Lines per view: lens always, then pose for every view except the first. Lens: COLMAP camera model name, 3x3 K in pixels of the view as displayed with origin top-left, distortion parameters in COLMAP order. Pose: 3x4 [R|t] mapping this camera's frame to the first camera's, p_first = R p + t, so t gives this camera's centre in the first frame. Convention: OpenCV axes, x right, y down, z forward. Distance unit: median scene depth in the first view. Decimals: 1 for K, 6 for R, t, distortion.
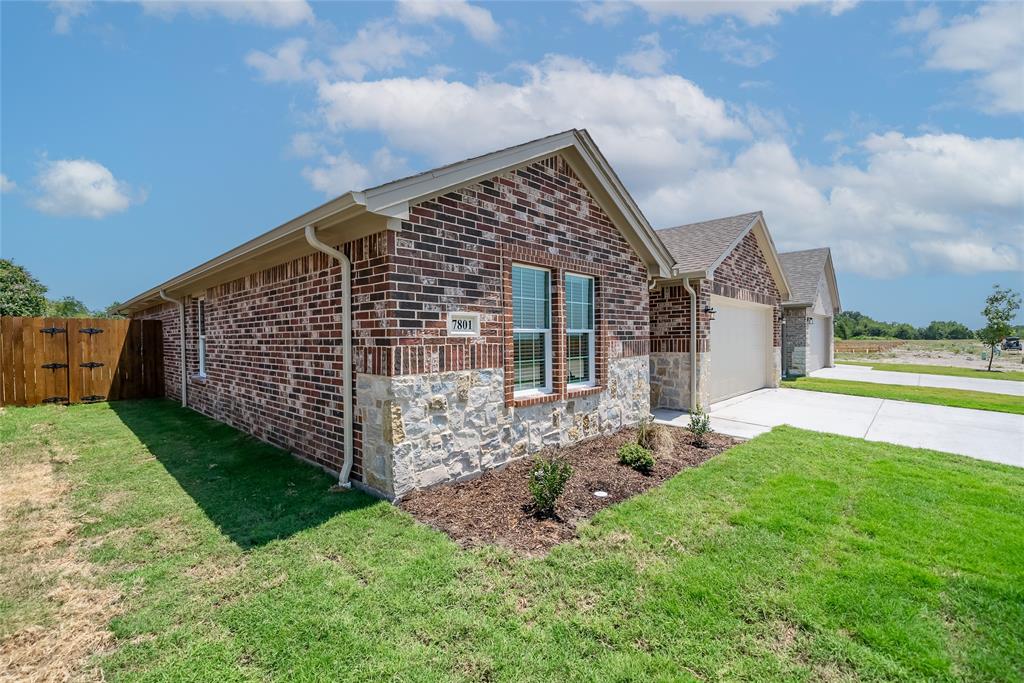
lens RADIAL K [[435.4, 0, 510.5], [0, 435.4, 345.3], [0, 0, 1]] dist [-0.001832, 0.000295]
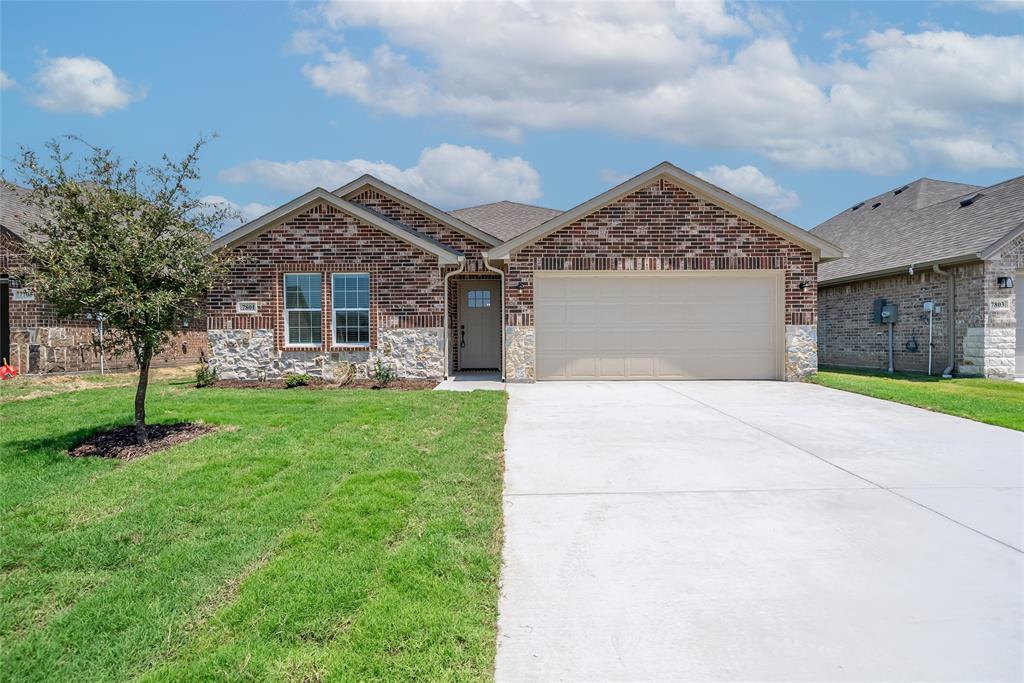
lens RADIAL K [[435.4, 0, 513.8], [0, 435.4, 349.9], [0, 0, 1]] dist [-0.001832, 0.000295]
pose [[0.697472, 0.013900, -0.716477, 1.918898], [-0.010882, 0.999902, 0.008805, 0.104326], [0.716530, 0.001655, 0.697555, 0.386146]]
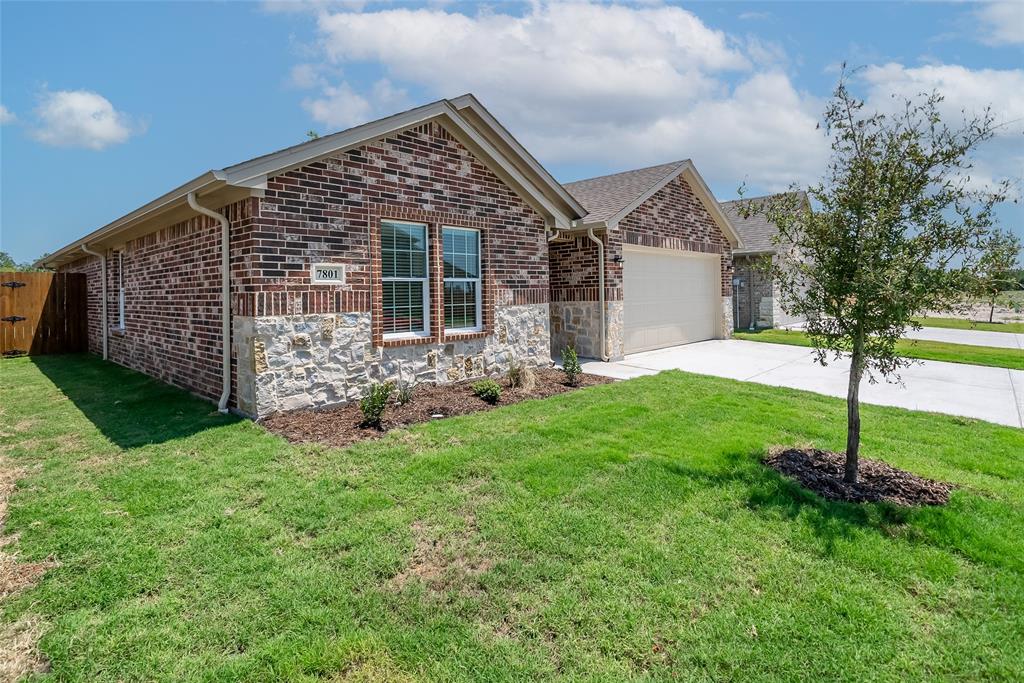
lens RADIAL K [[510.9, 0, 508.2], [0, 510.9, 288.8], [0, 0, 1]] dist [-0.001320, -0.000291]
pose [[0.999974, -0.007074, -0.001212, 0.315978], [0.007043, 0.999688, -0.023979, 0.023622], [0.001381, 0.023970, 0.999712, -0.308731]]
